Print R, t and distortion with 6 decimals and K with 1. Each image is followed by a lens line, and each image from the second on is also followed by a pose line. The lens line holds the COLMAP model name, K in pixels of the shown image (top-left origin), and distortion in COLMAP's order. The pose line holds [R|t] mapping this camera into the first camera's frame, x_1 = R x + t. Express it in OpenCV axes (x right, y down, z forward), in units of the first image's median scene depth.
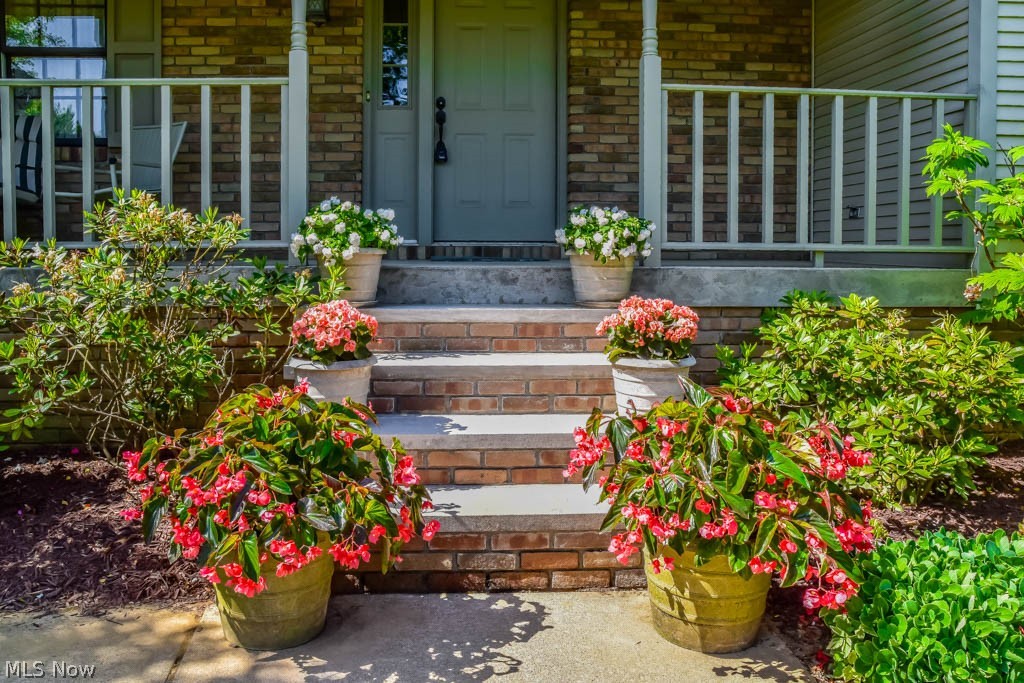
lens RADIAL K [[1457.9, 0, 540.4], [0, 1457.9, 342.0], [0, 0, 1]] dist [-0.435954, 1.398850]
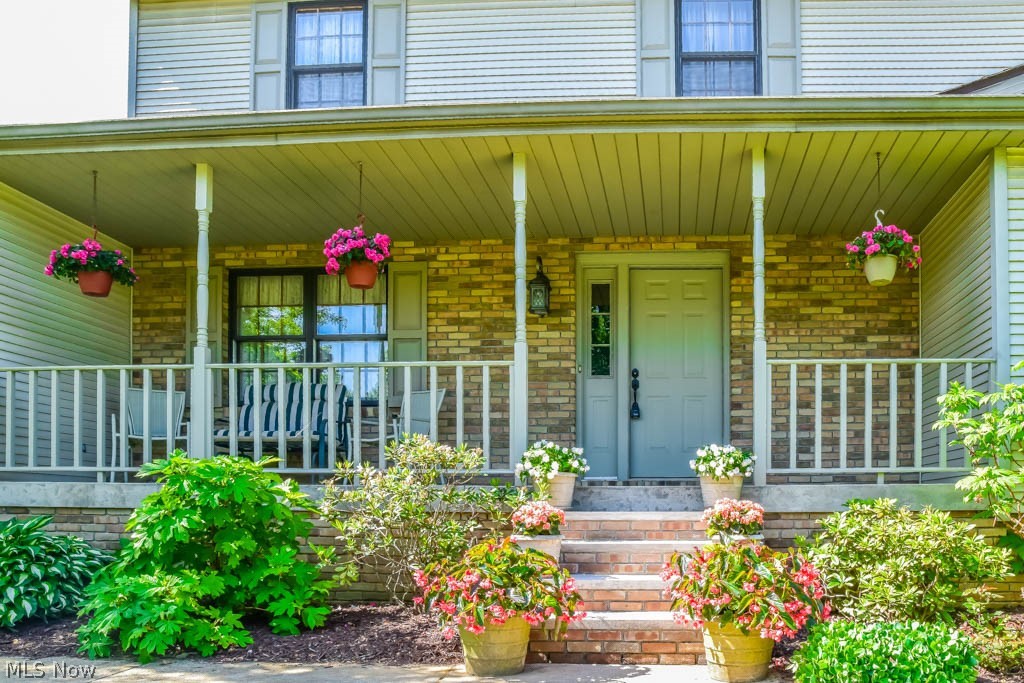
lens RADIAL K [[1457.9, 0, 540.4], [0, 1457.9, 342.0], [0, 0, 1]] dist [-0.435954, 1.398850]
pose [[0.985129, -0.022809, -0.170295, 0.121272], [-0.007826, 0.984164, -0.177085, 0.072144], [0.171638, 0.175784, 0.969350, -0.526891]]
